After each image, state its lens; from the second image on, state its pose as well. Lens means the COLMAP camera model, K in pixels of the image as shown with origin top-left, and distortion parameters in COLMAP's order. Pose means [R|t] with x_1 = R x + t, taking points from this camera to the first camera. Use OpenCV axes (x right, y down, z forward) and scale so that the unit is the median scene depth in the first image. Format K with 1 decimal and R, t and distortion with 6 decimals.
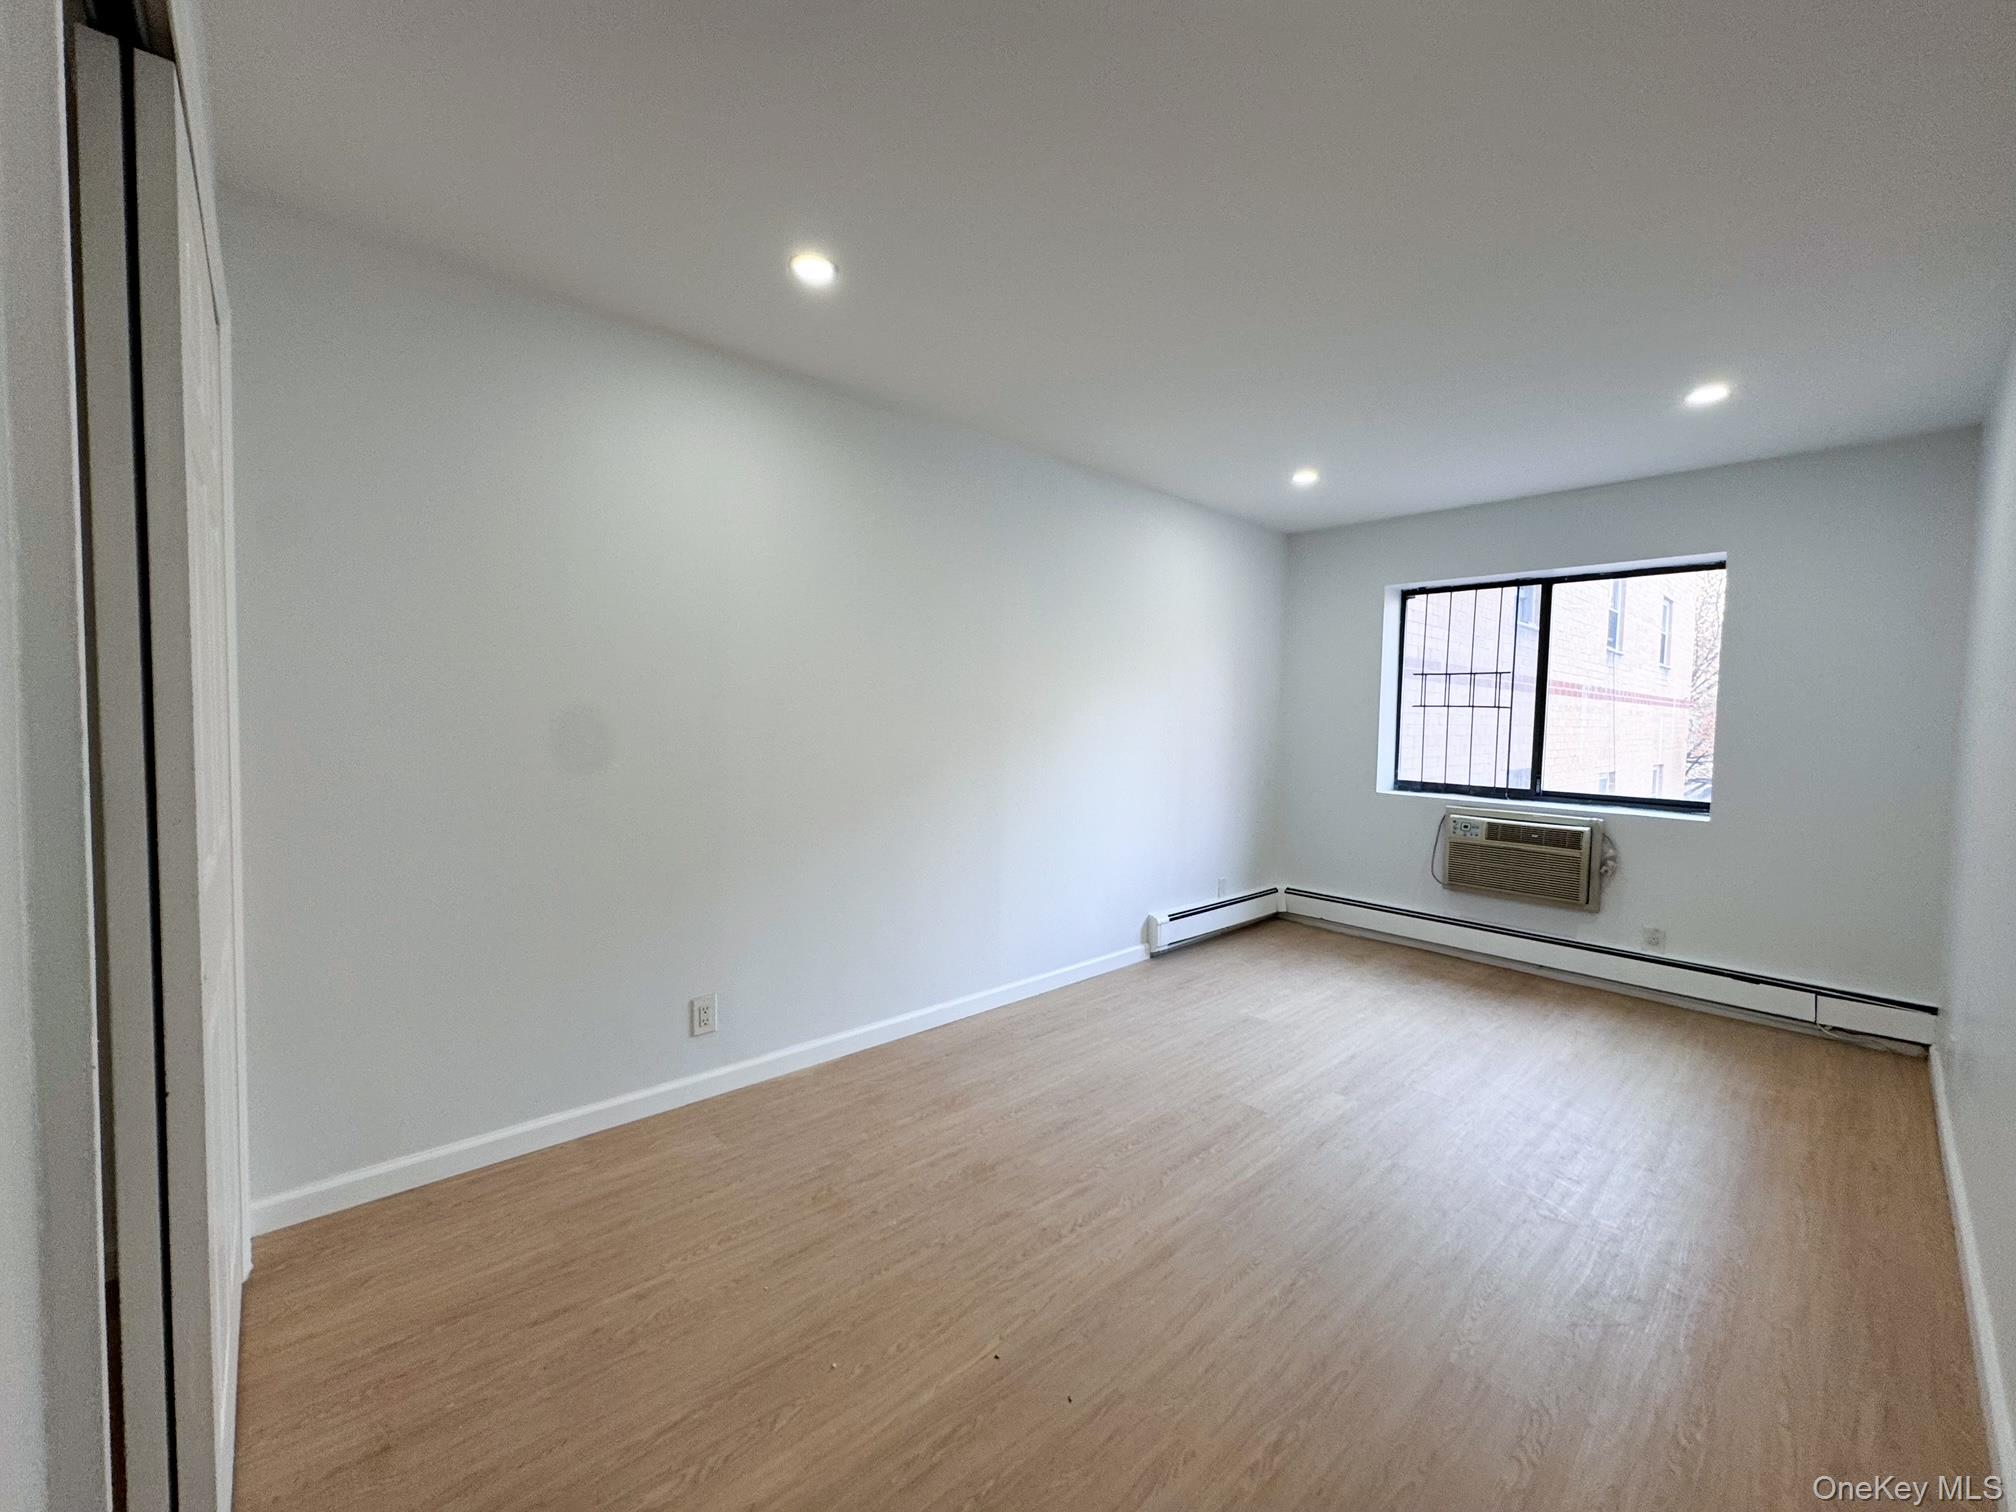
lens RADIAL K [[812.5, 0, 1000.4], [0, 812.5, 757.5], [0, 0, 1]] dist [-0.002755, 0.000169]
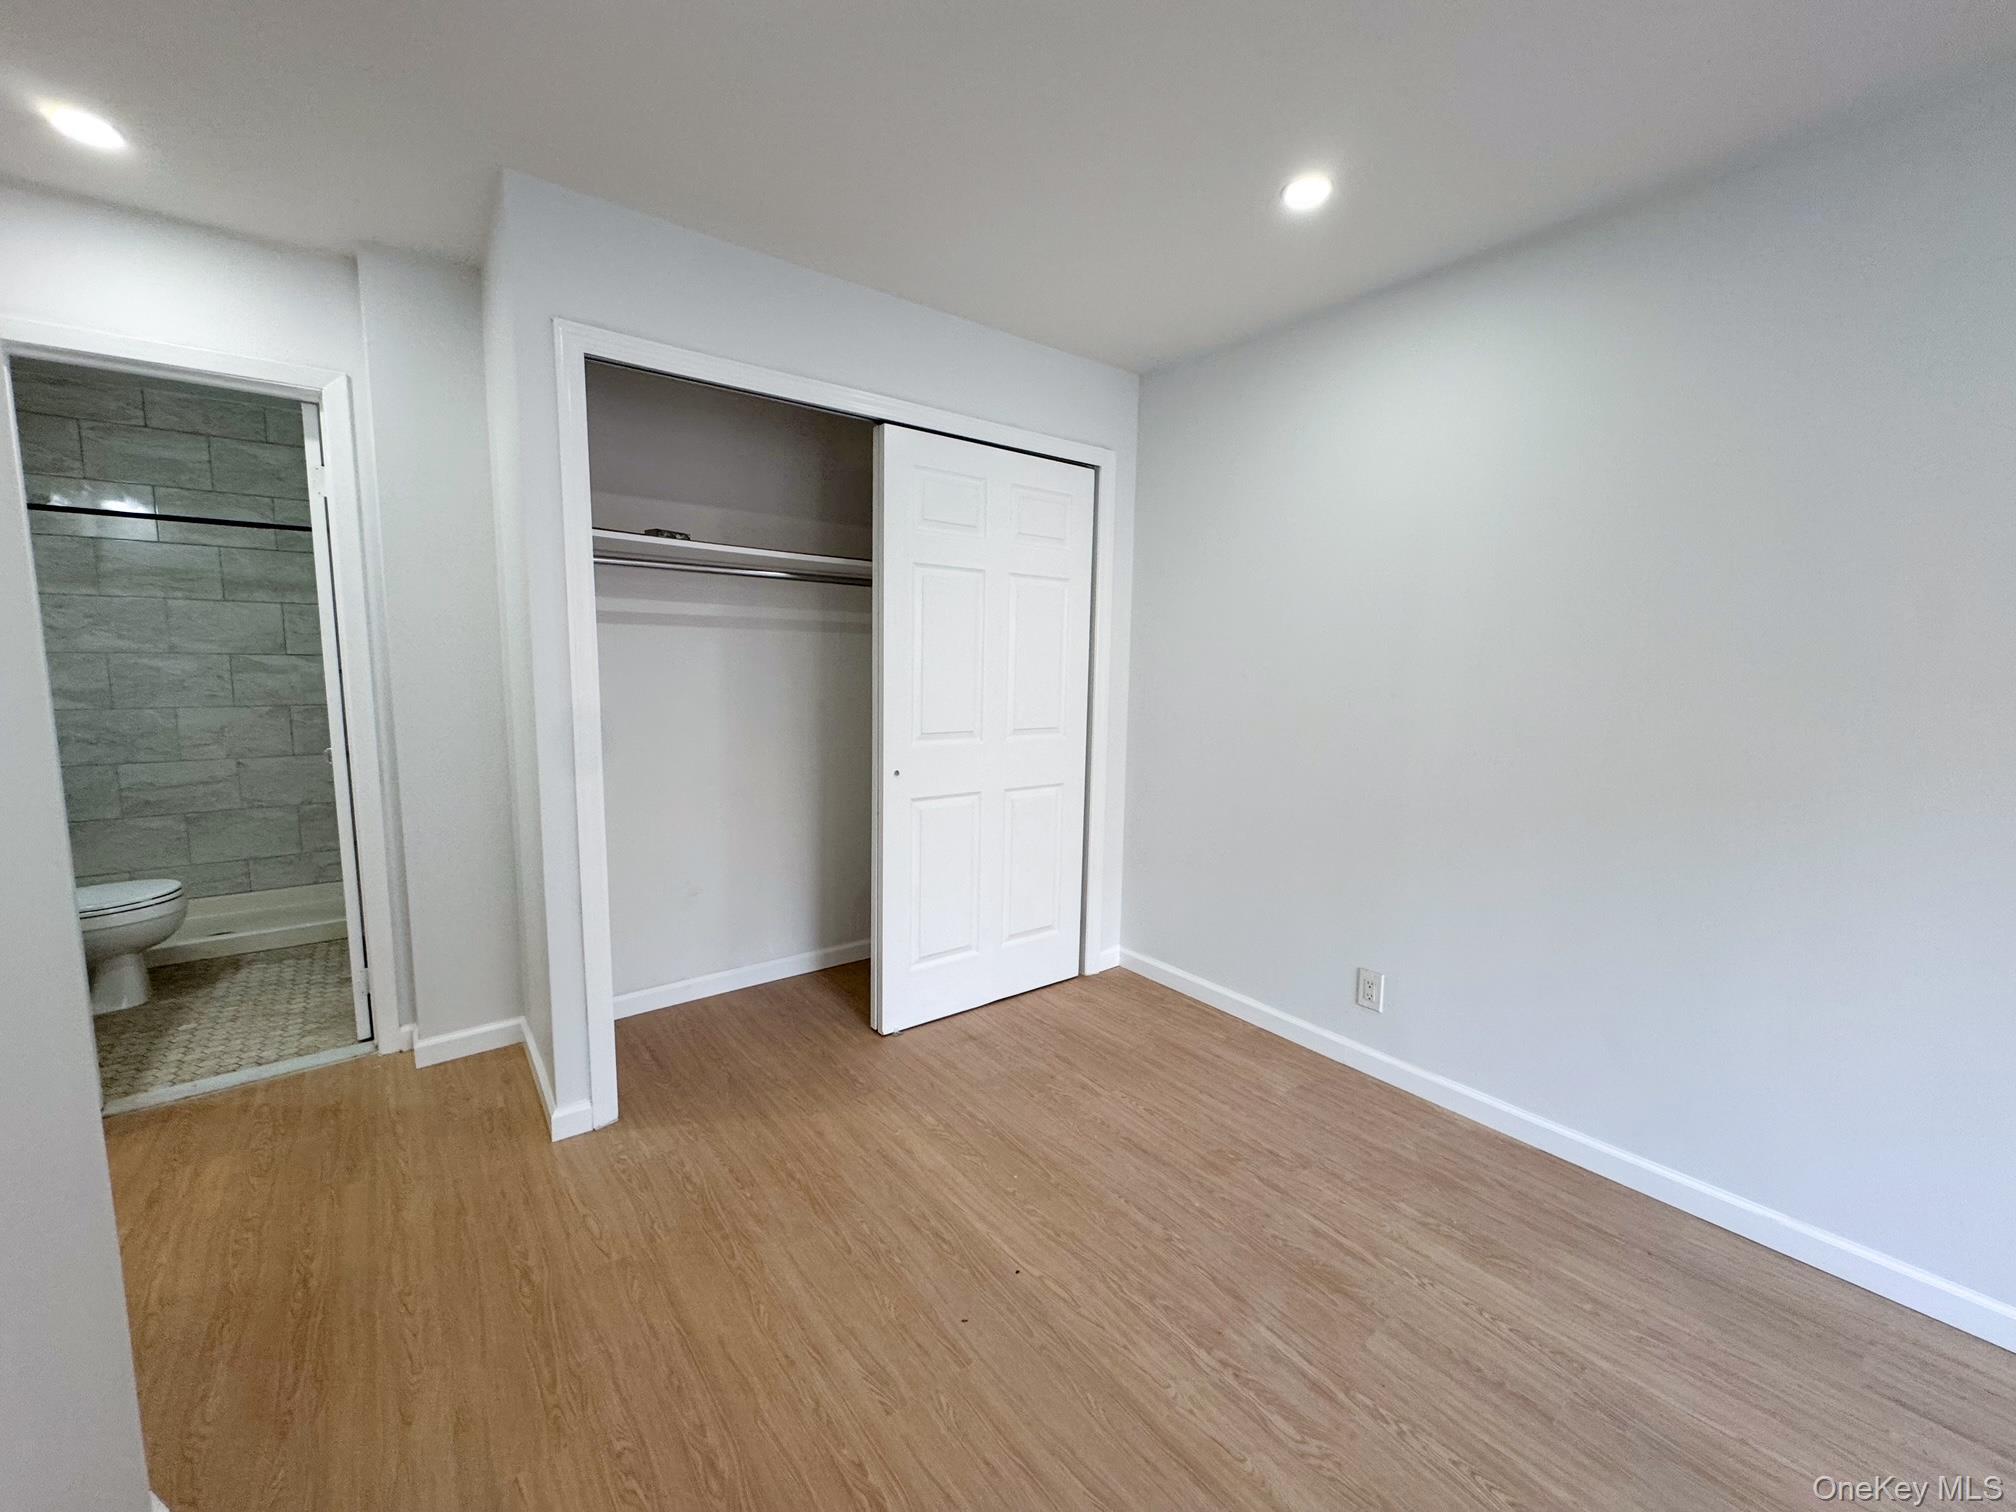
lens RADIAL K [[812.5, 0, 1010.5], [0, 812.5, 755.5], [0, 0, 1]] dist [-0.002755, 0.000169]
pose [[-0.087075, 0.100786, -0.991090, 0.786913], [-0.069737, 0.991812, 0.106986, -0.045288], [0.993758, 0.078432, -0.079334, 0.806594]]
